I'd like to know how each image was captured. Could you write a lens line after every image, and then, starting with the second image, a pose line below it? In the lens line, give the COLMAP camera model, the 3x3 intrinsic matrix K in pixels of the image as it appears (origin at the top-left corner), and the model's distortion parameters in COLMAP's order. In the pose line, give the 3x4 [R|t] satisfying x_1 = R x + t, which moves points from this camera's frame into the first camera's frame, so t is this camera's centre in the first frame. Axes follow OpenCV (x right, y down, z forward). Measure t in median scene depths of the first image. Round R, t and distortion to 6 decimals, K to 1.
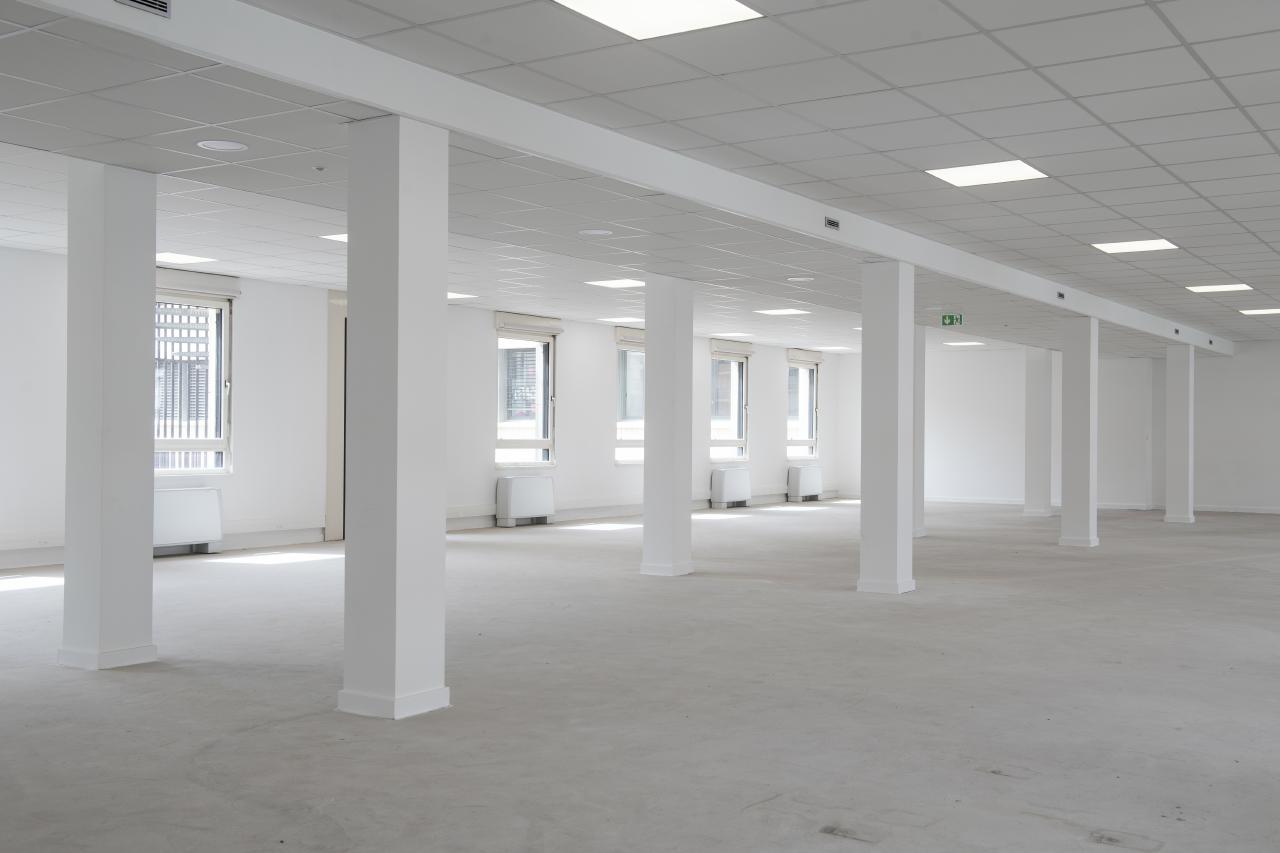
lens RADIAL K [[1289.6, 0, 718.7], [0, 1289.6, 430.8], [0, 0, 1]] dist [0.018341, 0.000000]
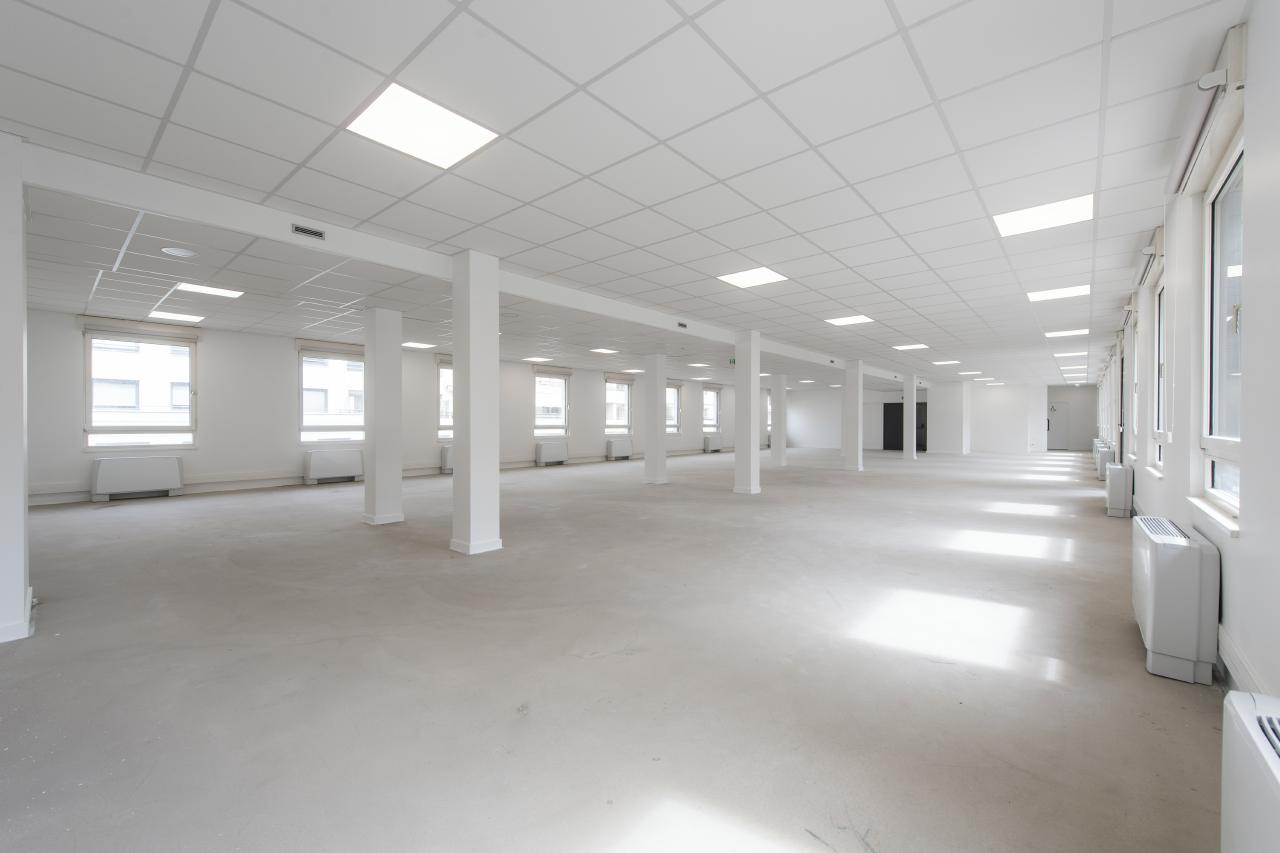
lens RADIAL K [[474.7, 0, 686.3], [0, 474.7, 424.1], [0, 0, 1]] dist [0.003743, -0.000942]
pose [[0.991182, -0.004782, -0.132424, 0.292595], [0.005698, 0.999962, 0.006545, 0.003315], [0.132388, -0.007242, 0.991172, 0.434451]]
